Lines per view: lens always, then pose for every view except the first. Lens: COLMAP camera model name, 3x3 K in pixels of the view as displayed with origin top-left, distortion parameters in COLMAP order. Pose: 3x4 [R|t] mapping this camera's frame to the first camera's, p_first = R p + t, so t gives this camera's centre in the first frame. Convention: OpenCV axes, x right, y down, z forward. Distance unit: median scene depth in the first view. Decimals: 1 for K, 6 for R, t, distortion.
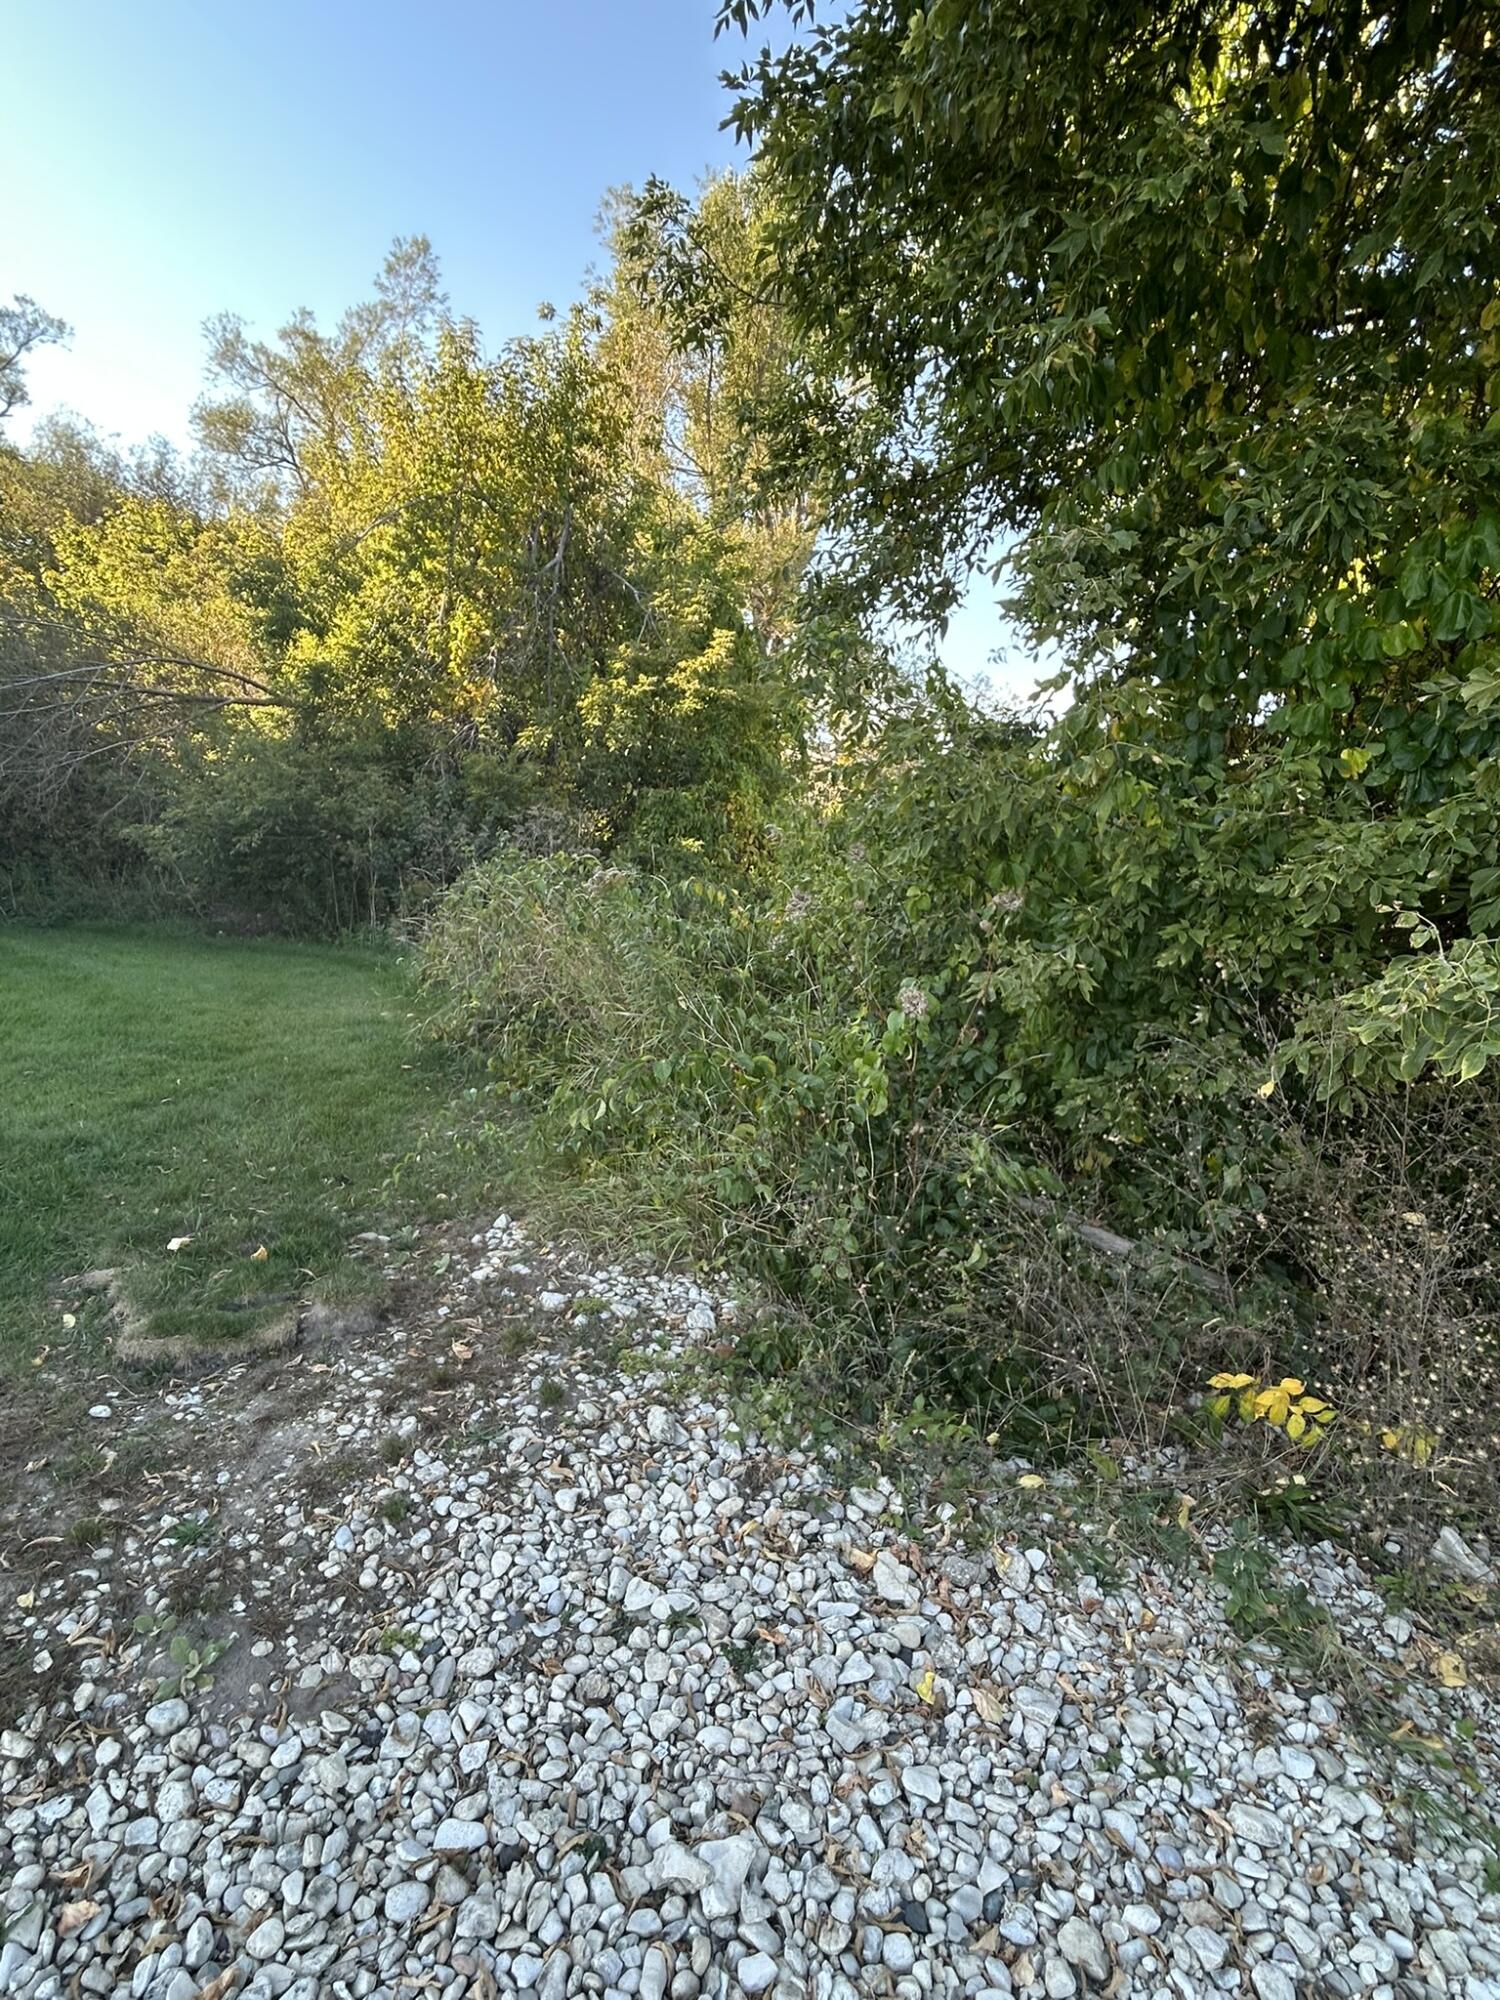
lens RADIAL K [[1050.9, 0, 754.1], [0, 1050.9, 994.5], [0, 0, 1]] dist [0.002320, 0.004301]
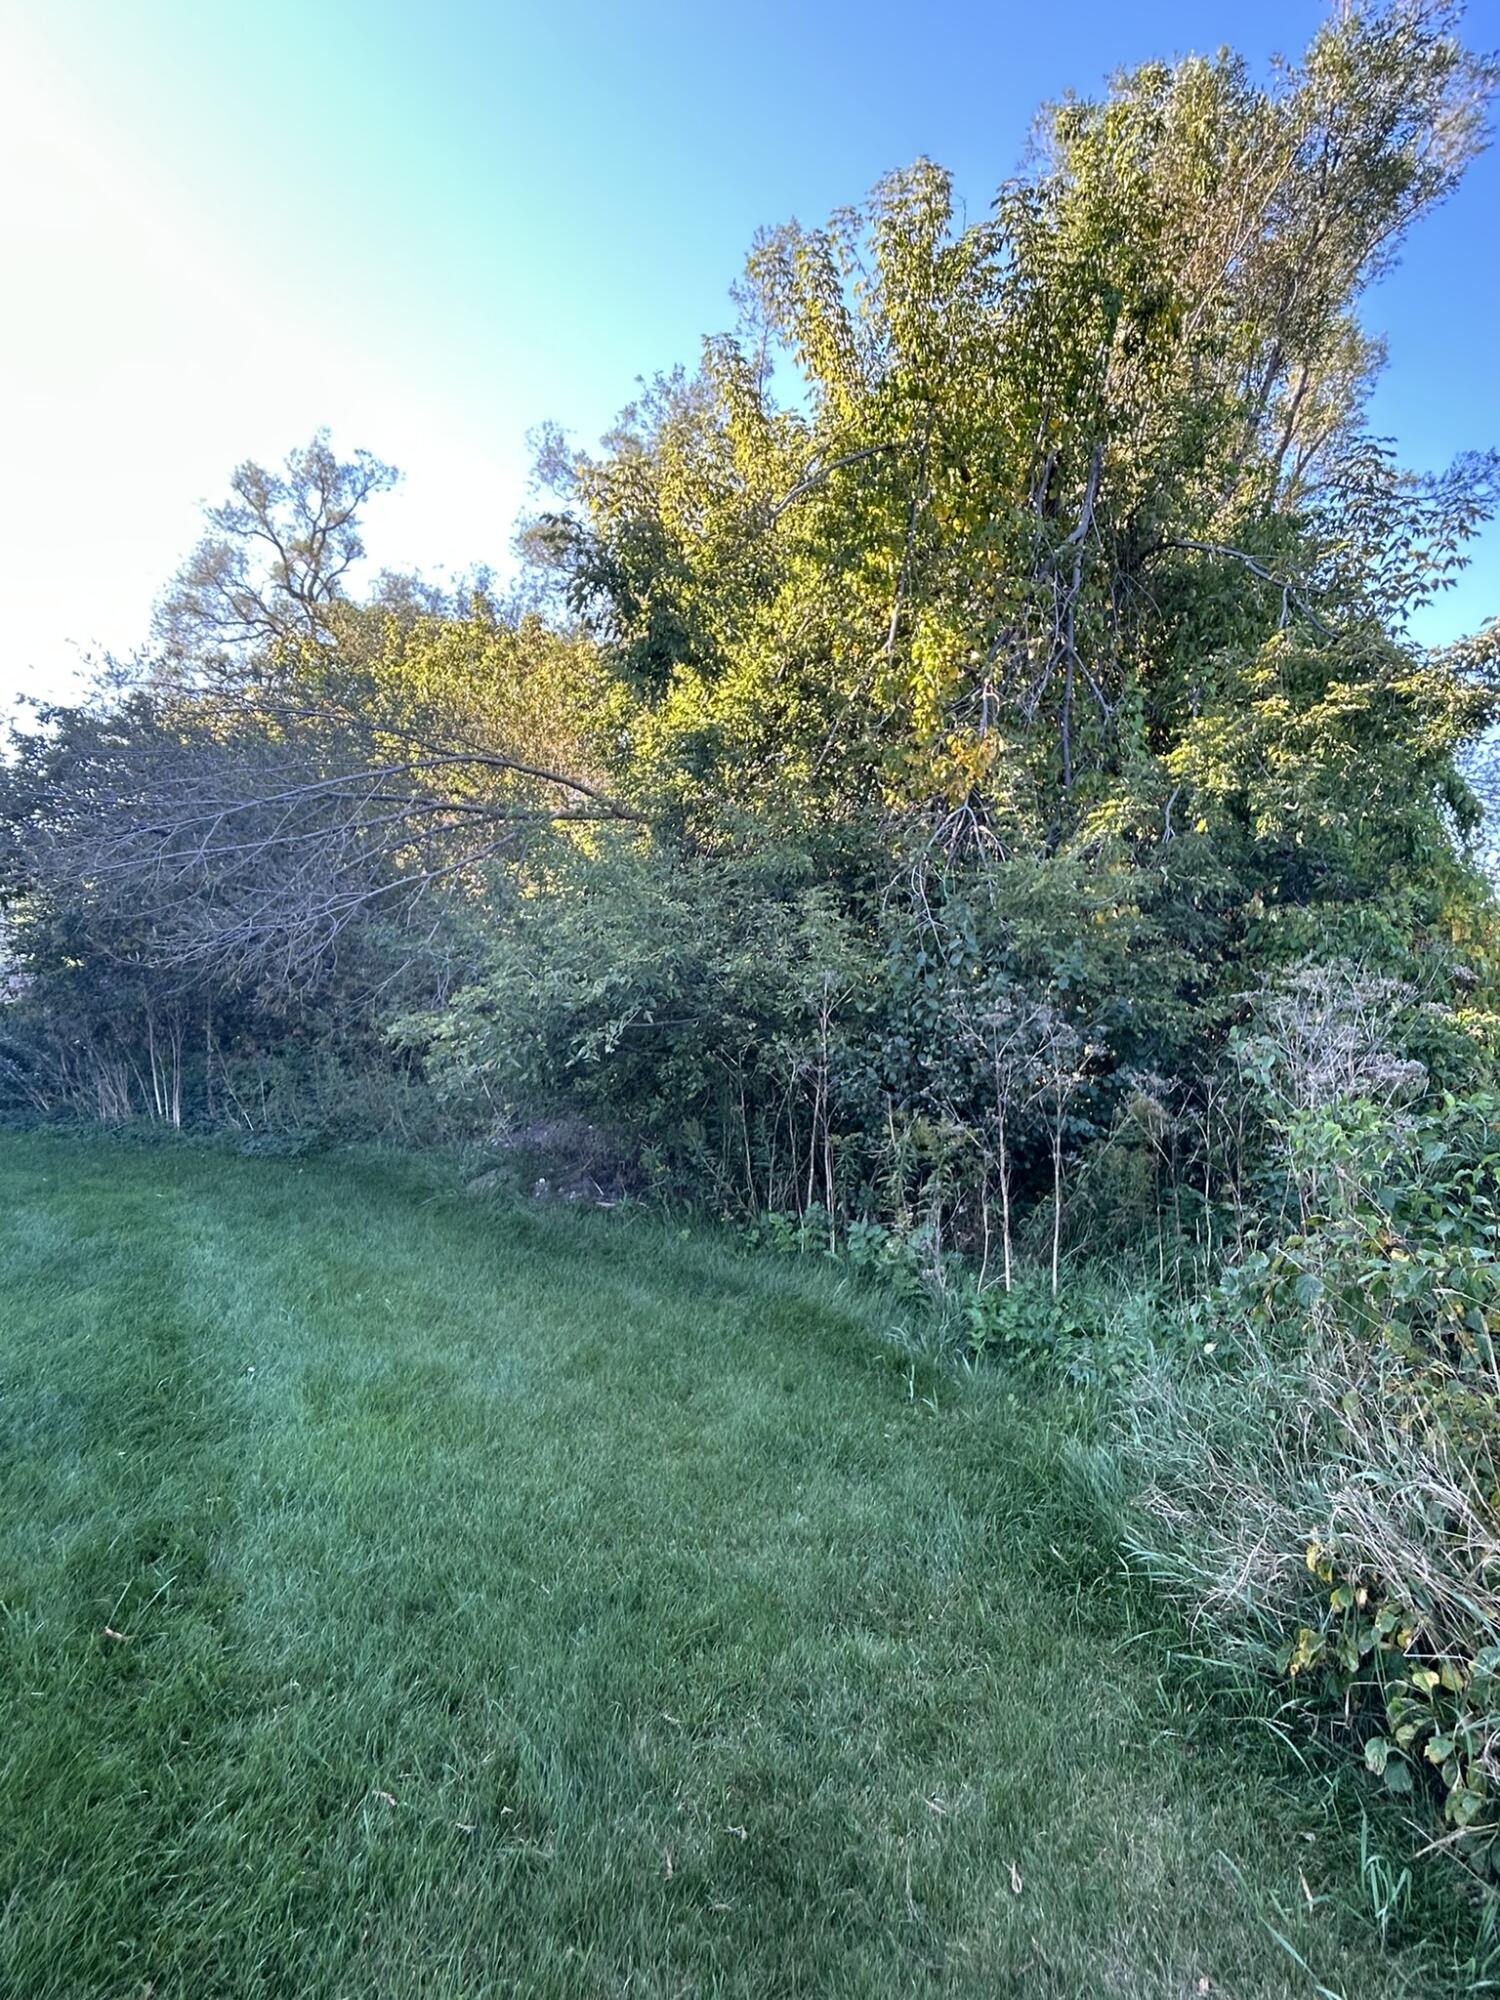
lens RADIAL K [[1050.9, 0, 746.8], [0, 1050.9, 996.6], [0, 0, 1]] dist [0.002320, 0.004301]
pose [[0.967212, -0.025757, -0.252661, -0.233430], [-0.001778, 0.994133, -0.108151, -0.095144], [0.253964, 0.105054, 0.961491, 0.431650]]
